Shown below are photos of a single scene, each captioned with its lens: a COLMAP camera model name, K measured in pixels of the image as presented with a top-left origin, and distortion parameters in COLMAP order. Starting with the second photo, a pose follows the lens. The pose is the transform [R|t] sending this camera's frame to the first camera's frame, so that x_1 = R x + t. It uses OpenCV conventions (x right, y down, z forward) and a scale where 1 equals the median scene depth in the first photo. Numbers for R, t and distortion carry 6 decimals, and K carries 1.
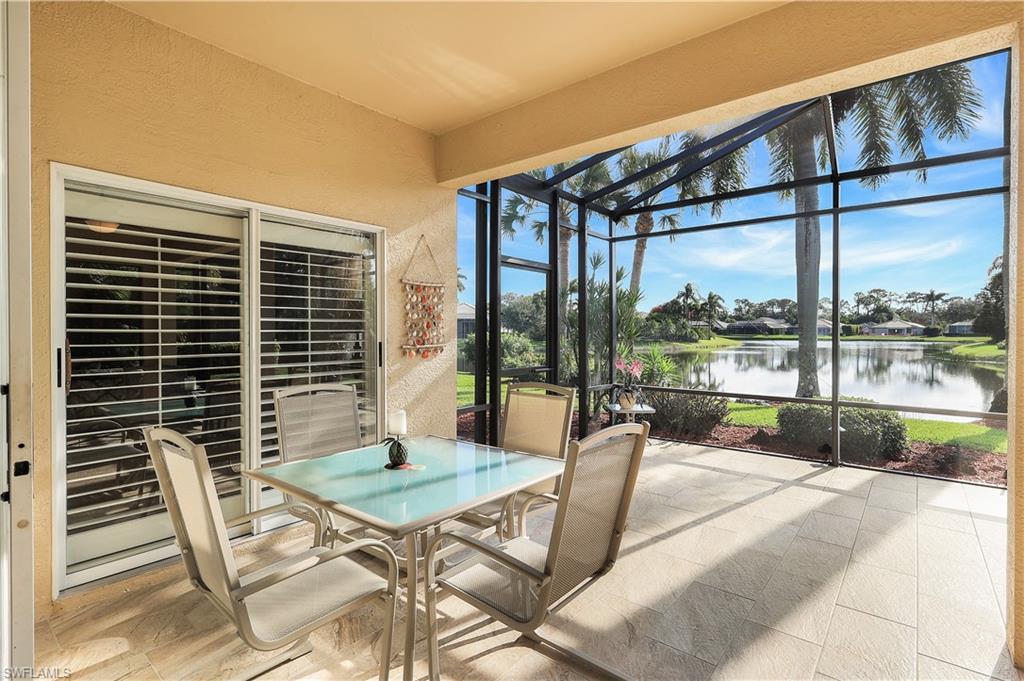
lens RADIAL K [[480.0, 0, 505.5], [0, 480.0, 332.8], [0, 0, 1]] dist [-0.001719, -0.000073]
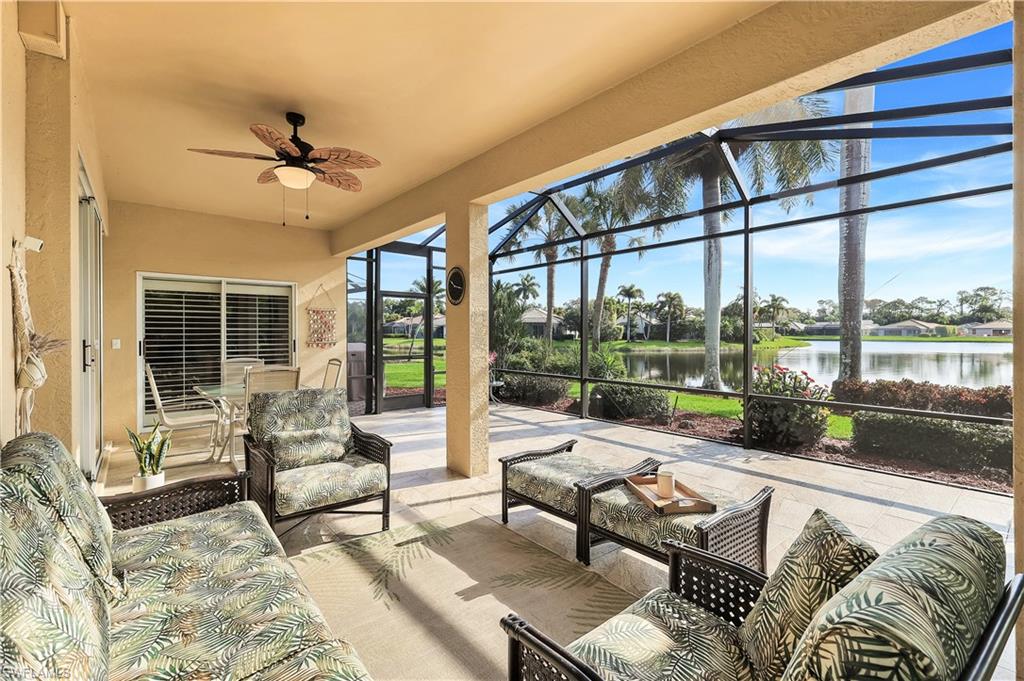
lens RADIAL K [[473.7, 0, 522.3], [0, 473.7, 344.0], [0, 0, 1]] dist [0.002759, -0.000267]
pose [[0.976023, 0.001995, -0.217659, 0.403964], [0.002108, 0.999824, 0.018620, 0.000658], [0.217658, -0.018632, 0.975847, -0.262326]]
